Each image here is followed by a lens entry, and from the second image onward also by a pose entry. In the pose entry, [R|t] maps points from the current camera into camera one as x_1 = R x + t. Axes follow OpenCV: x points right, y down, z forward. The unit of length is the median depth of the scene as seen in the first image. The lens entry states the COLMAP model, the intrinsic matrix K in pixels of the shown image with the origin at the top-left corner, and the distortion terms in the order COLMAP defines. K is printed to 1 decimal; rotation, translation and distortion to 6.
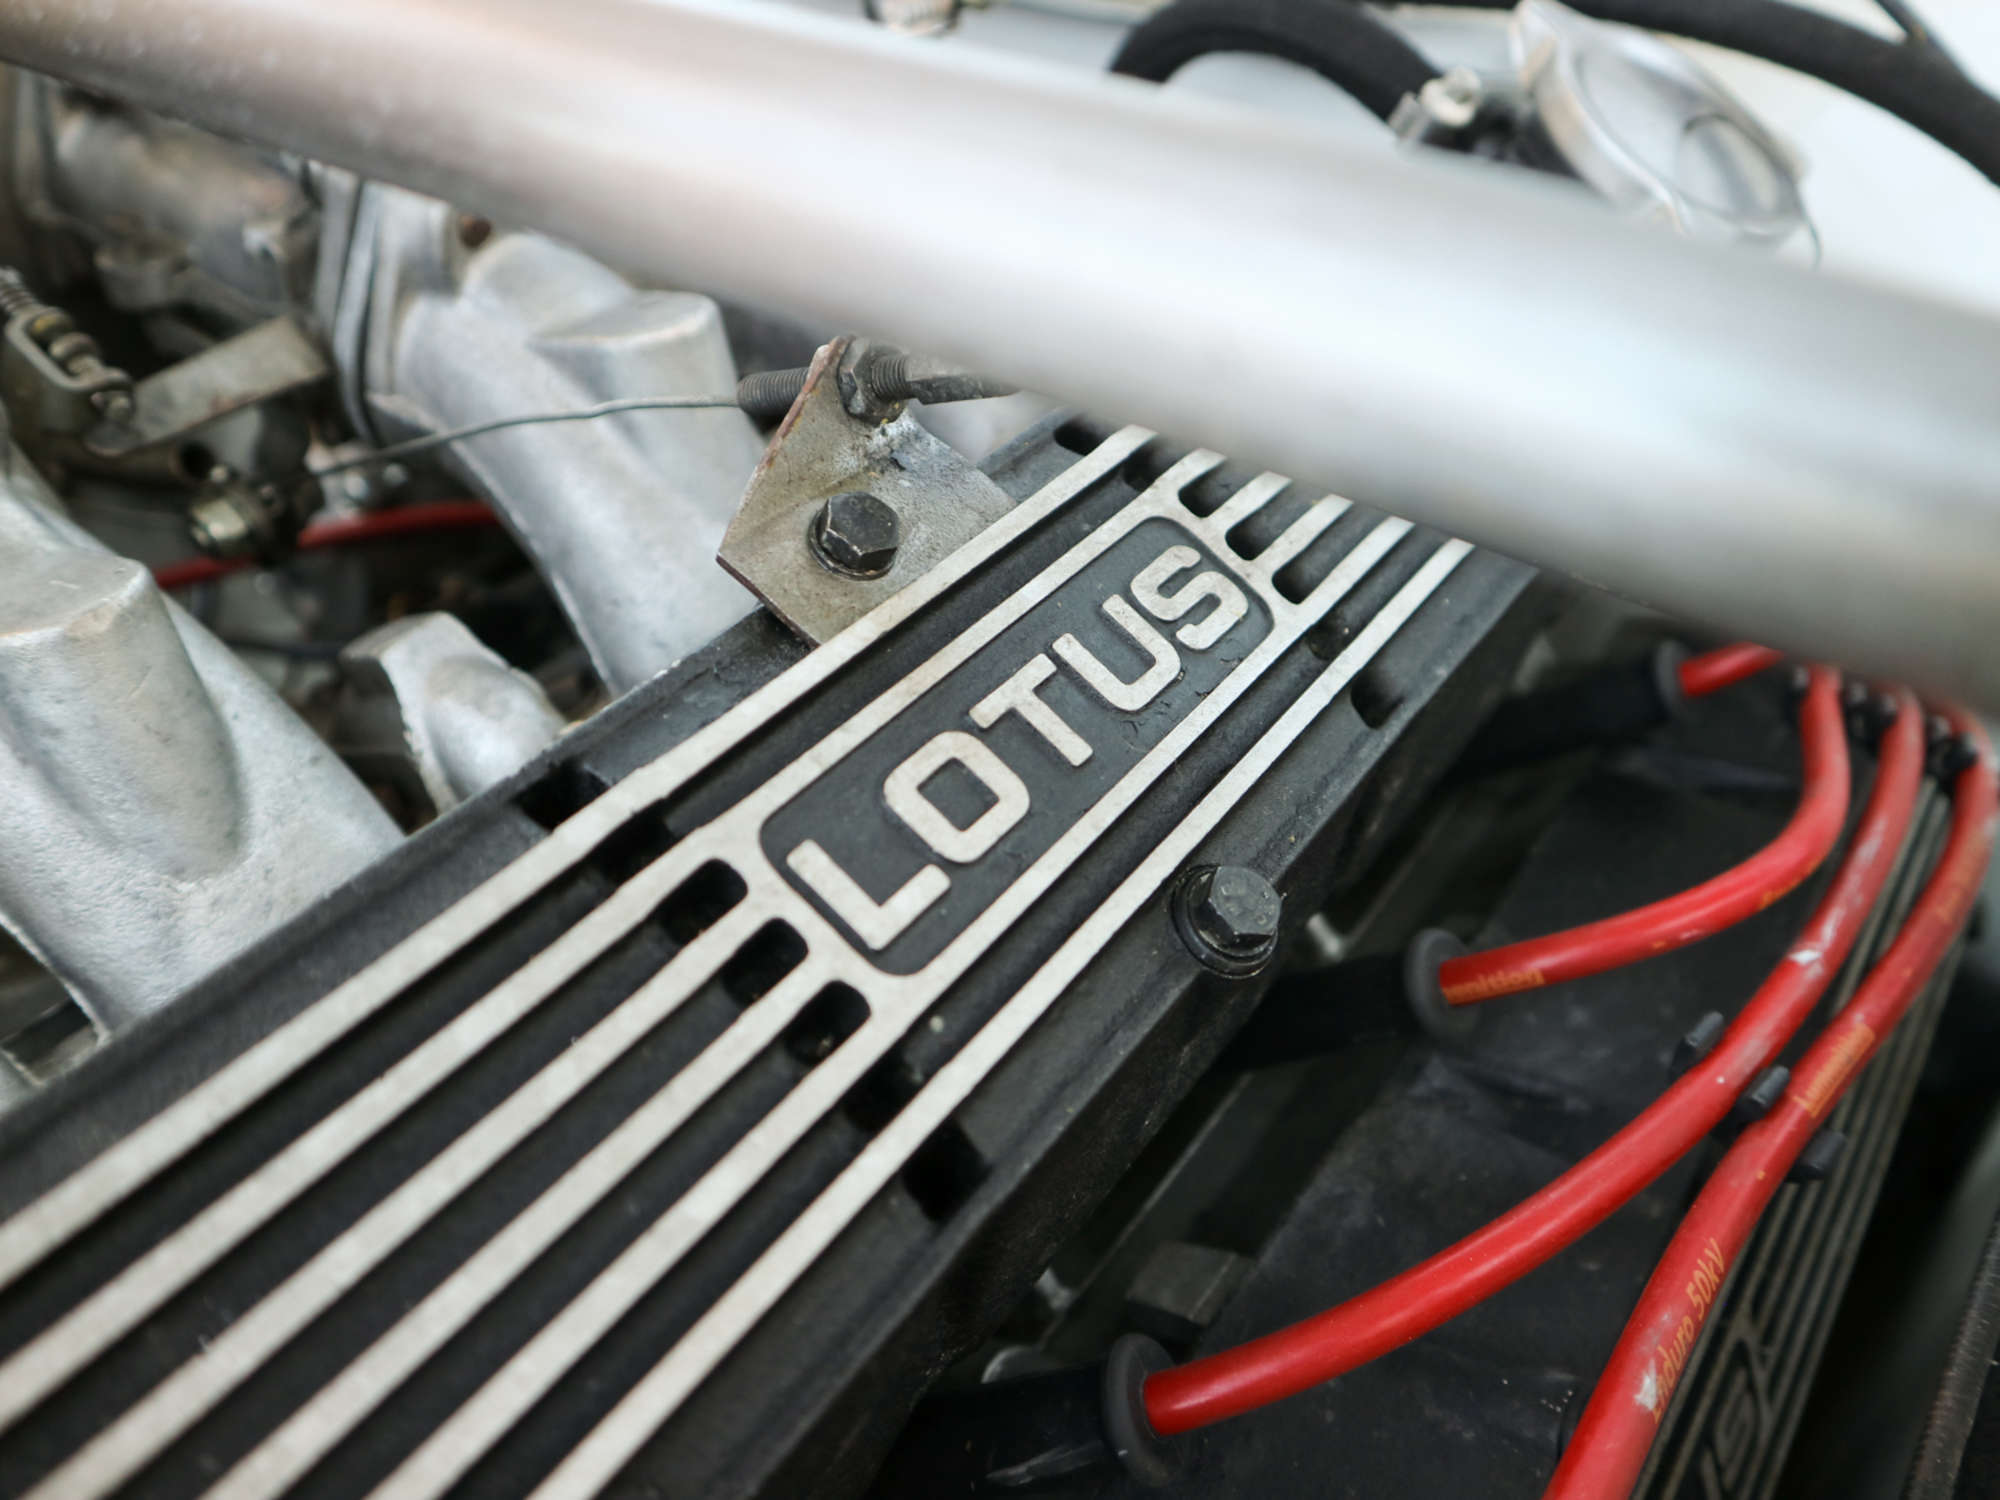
lens RADIAL K [[1668.7, 0, 1000.0], [0, 1668.7, 750.0], [0, 0, 1]] dist [-0.114098, 0.003232]
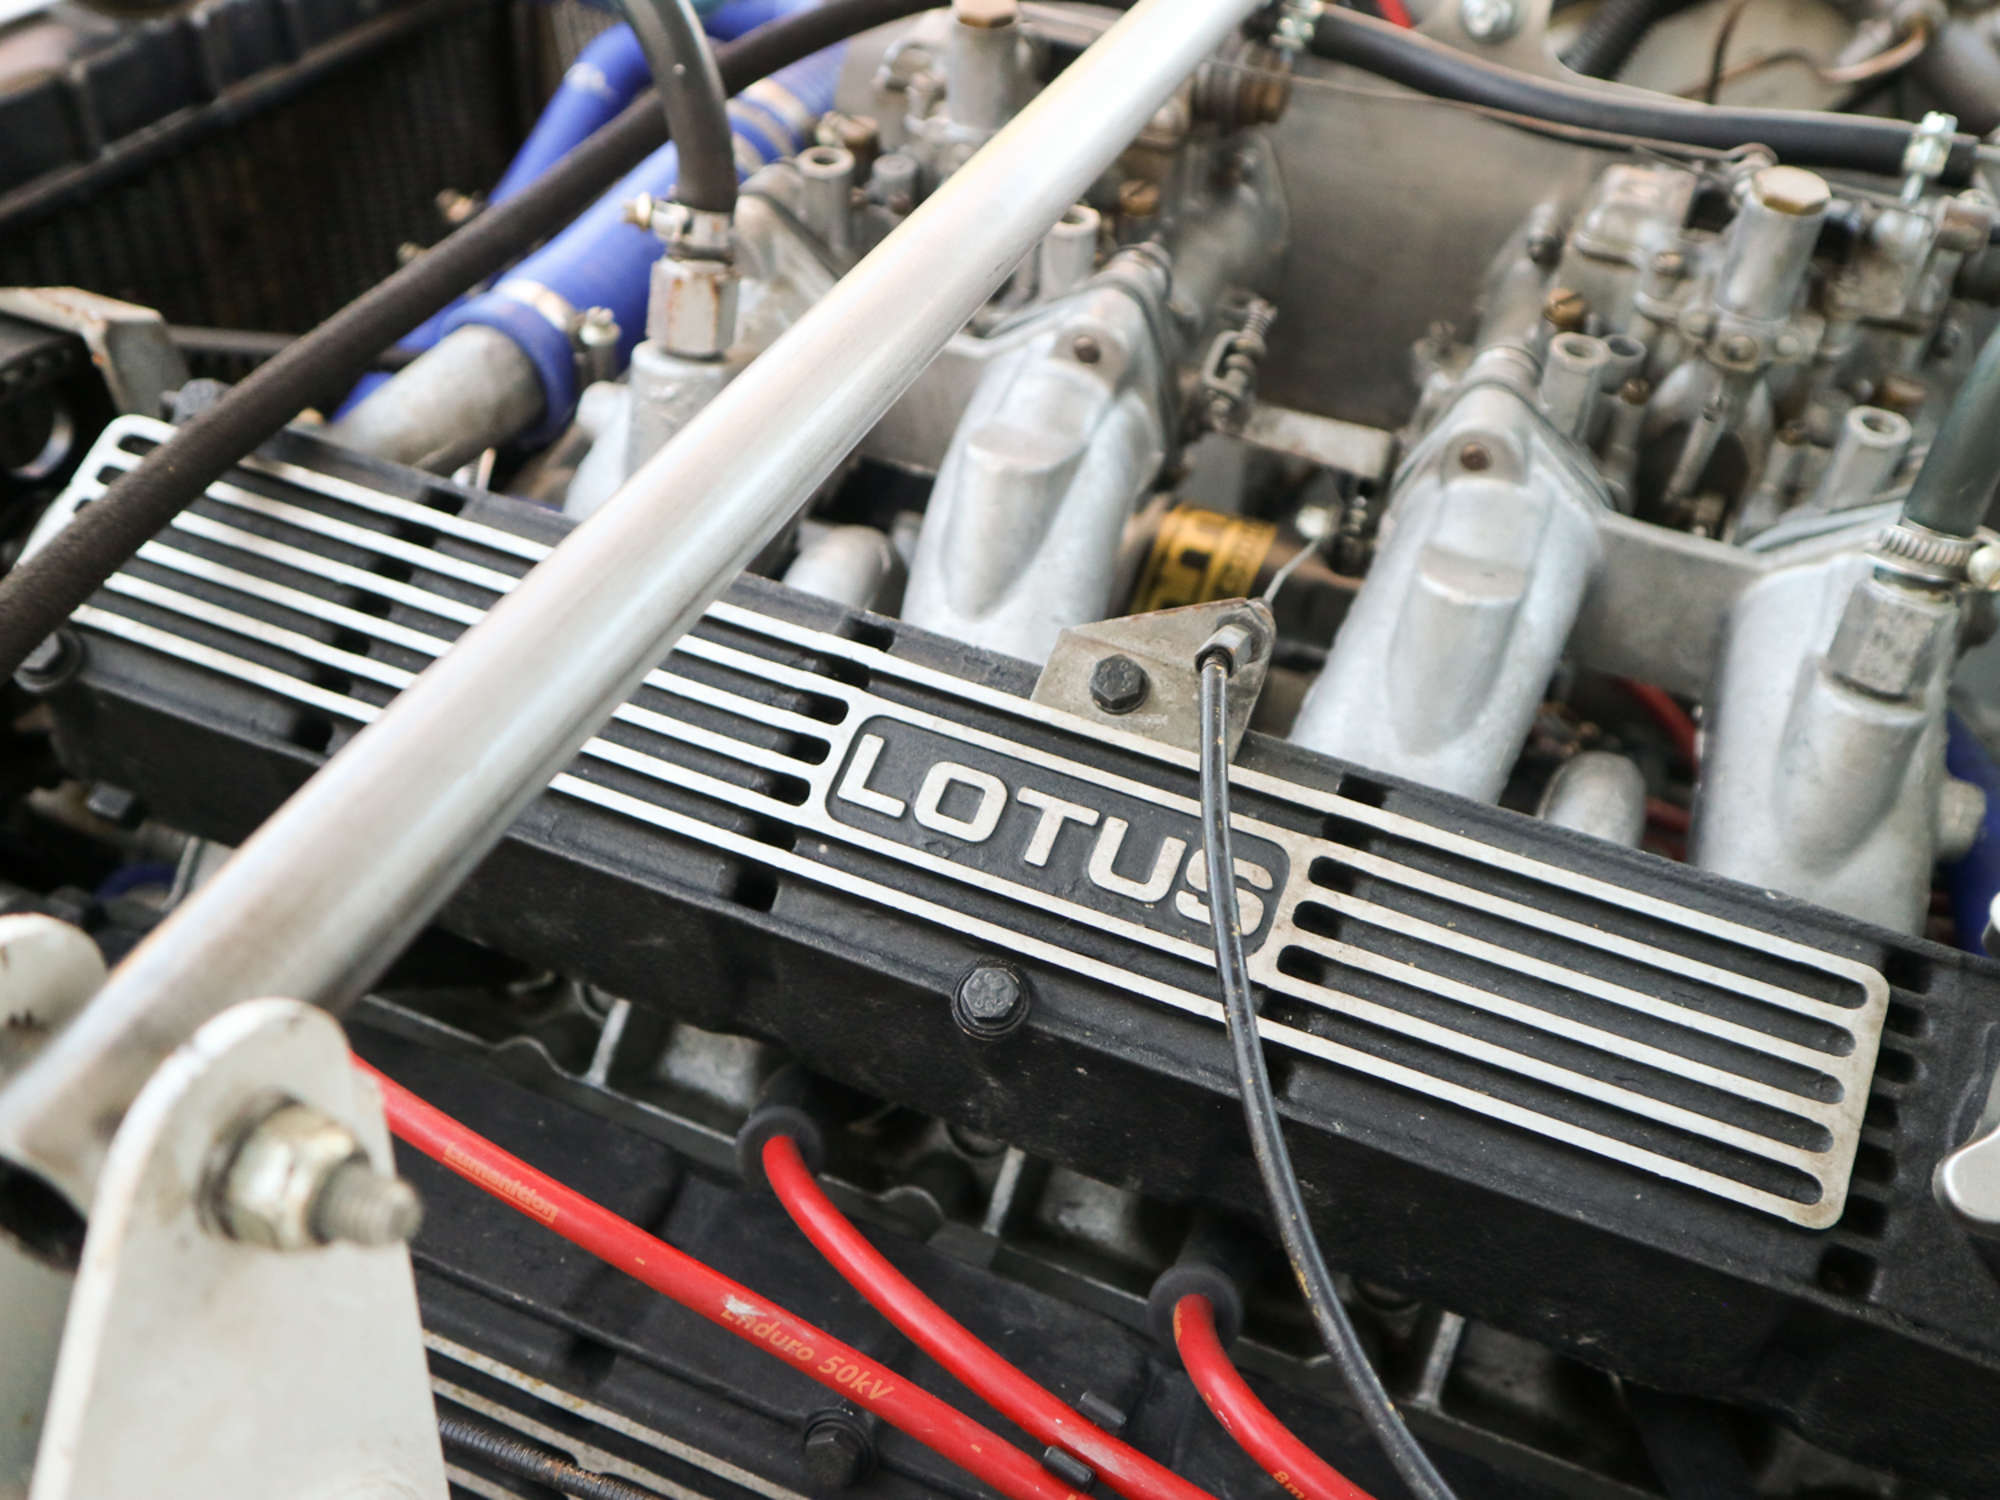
lens RADIAL K [[1768.7, 0, 1000.4], [0, 1768.7, 802.5], [0, 0, 1]] dist [-0.115920, 0.105128]
pose [[0.221021, 0.653807, -0.723661, 1.170818], [-0.658646, 0.647299, 0.383652, -0.627180], [0.719260, 0.391842, 0.573695, 0.025606]]
